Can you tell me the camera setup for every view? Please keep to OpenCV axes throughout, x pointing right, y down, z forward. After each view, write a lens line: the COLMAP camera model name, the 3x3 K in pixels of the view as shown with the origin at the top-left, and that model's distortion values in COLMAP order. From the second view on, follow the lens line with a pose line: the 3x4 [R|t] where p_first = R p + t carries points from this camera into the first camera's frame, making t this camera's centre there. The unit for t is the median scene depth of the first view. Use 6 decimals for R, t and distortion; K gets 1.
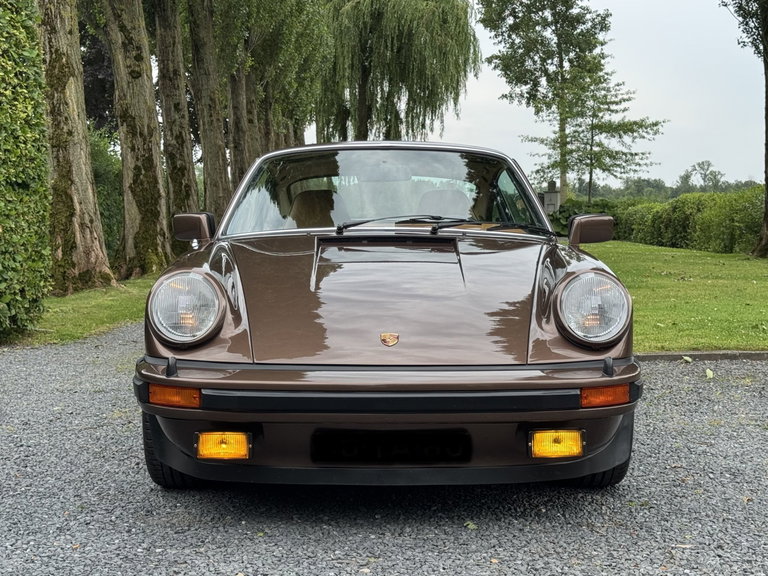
lens RADIAL K [[1262.1, 0, 384.0], [0, 1262.1, 288.0], [0, 0, 1]] dist [0.160733, -0.206952]
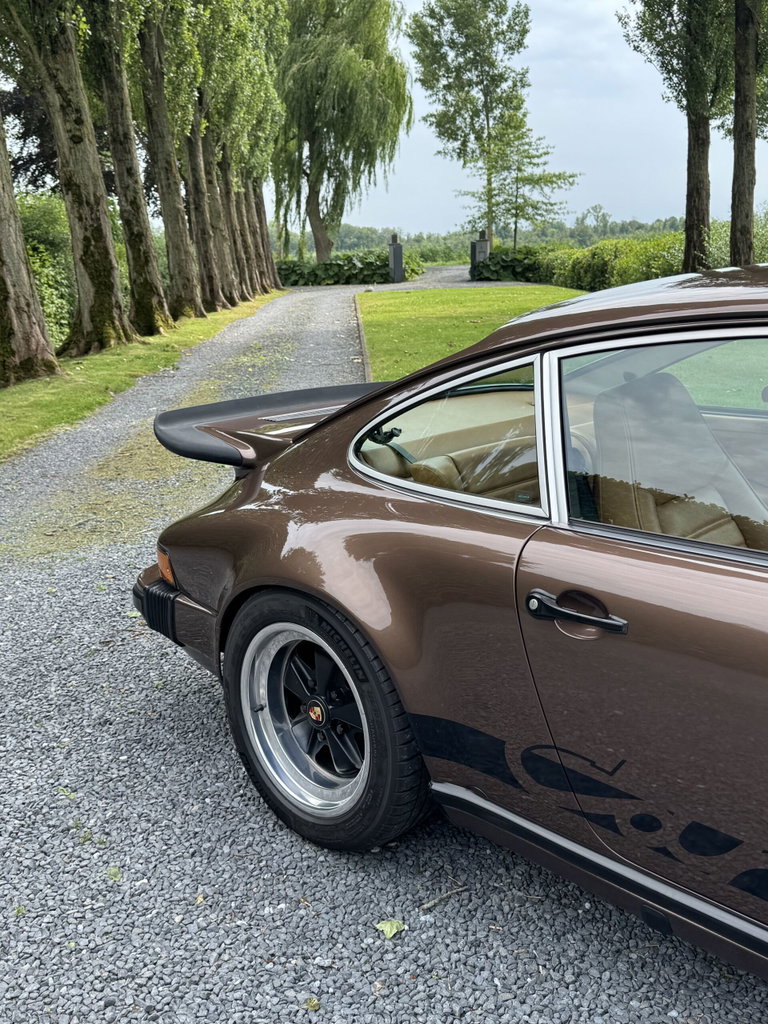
lens RADIAL K [[1001.1, 0, 388.9], [0, 1001.1, 512.2], [0, 0, 1]] dist [0.192328, -0.422327]
pose [[0.998438, -0.035891, 0.042817, -0.001215], [0.027218, 0.981746, 0.188238, -0.023618], [-0.048792, -0.186779, 0.981190, 0.140335]]
